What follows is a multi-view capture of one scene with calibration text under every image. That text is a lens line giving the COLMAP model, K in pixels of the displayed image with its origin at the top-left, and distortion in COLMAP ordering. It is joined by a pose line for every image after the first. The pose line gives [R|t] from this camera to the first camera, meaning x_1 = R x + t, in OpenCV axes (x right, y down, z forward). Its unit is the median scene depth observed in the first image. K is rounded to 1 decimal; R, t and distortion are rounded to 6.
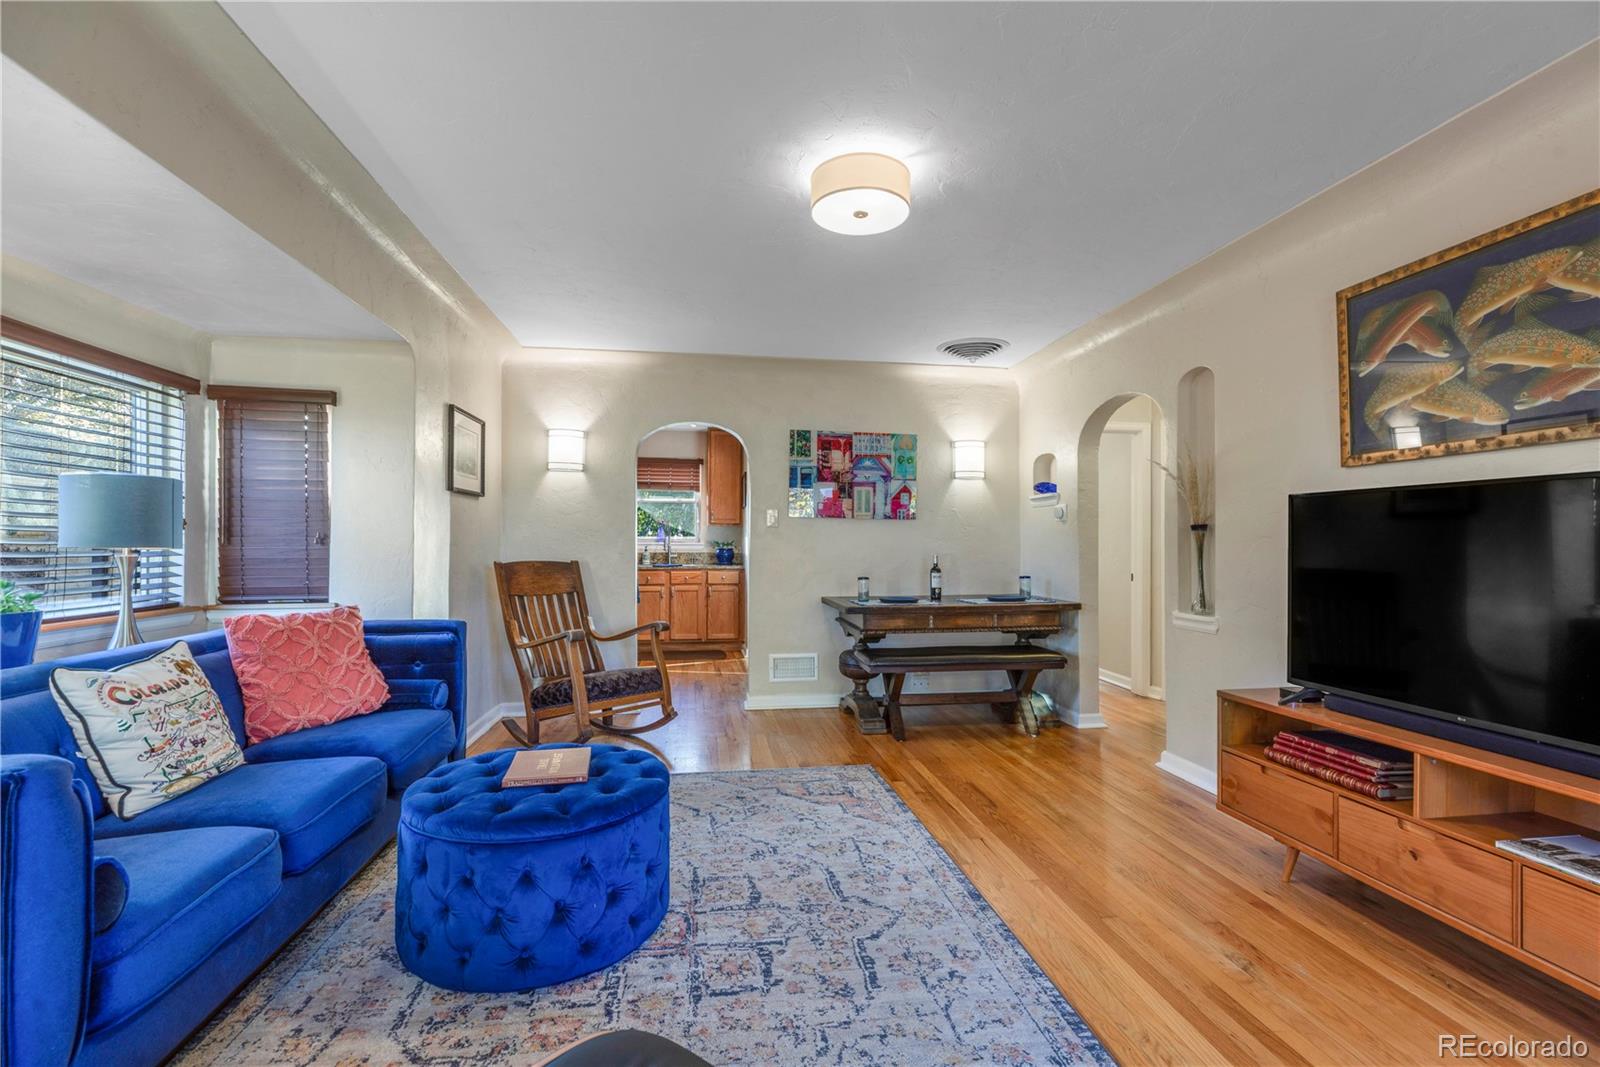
lens RADIAL K [[708.0, 0, 792.9], [0, 708.0, 536.9], [0, 0, 1]] dist [0.010961, -0.001089]
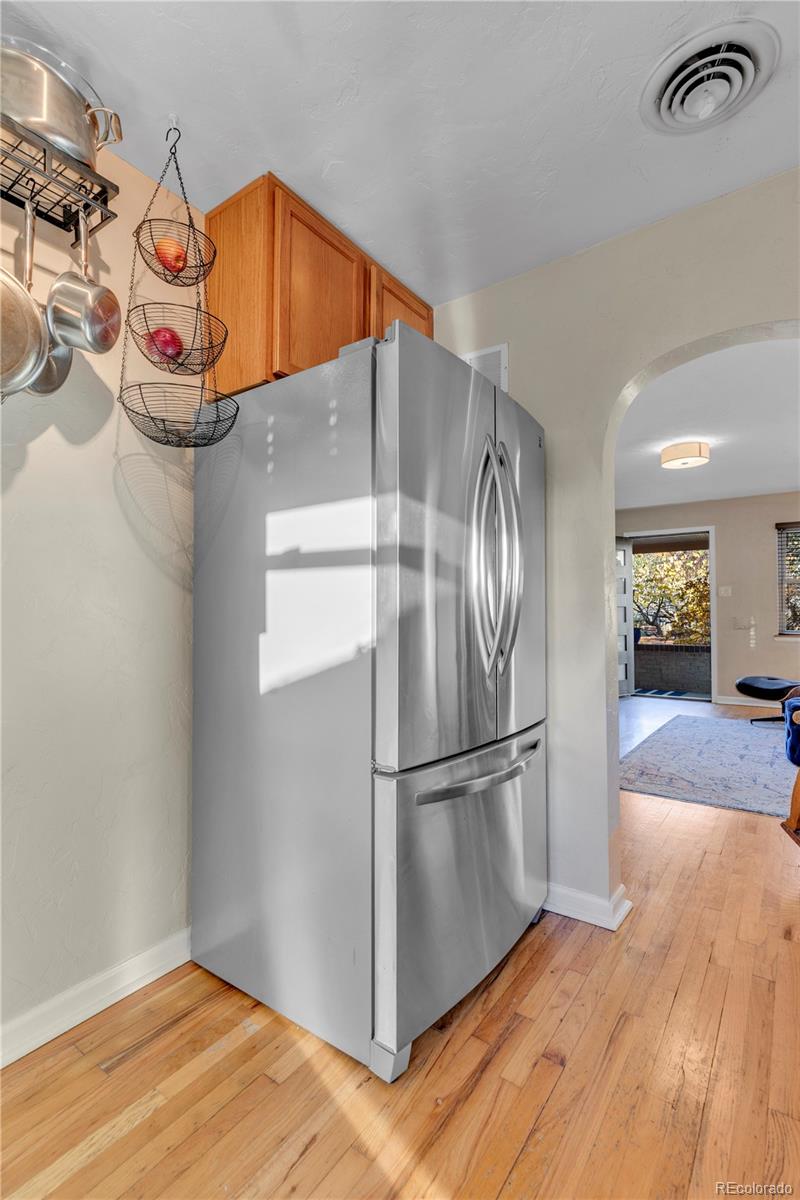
lens RADIAL K [[556.4, 0, 406.5], [0, 556.4, 605.1], [0, 0, 1]] dist [0.003806, 0.001281]
pose [[-0.728506, 0.010435, 0.684960, -0.302151], [-0.003967, 0.999803, -0.019451, 0.029849], [-0.685028, -0.016888, -0.728321, 1.835207]]
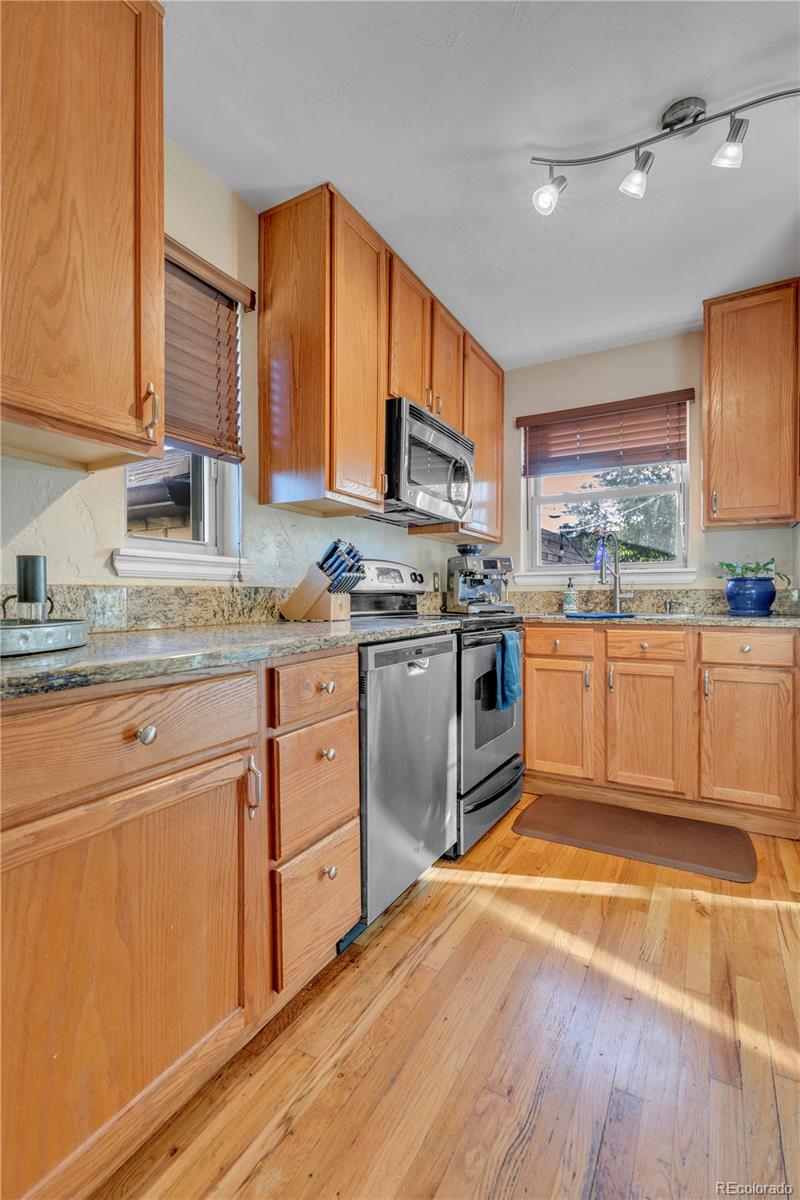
lens RADIAL K [[556.4, 0, 399.9], [0, 556.4, 593.7], [0, 0, 1]] dist [0.003806, 0.001281]
pose [[0.787726, -0.007914, -0.615975, -0.113359], [0.012028, 0.999924, 0.002535, 0.045914], [0.615909, -0.009406, 0.787761, 1.237786]]
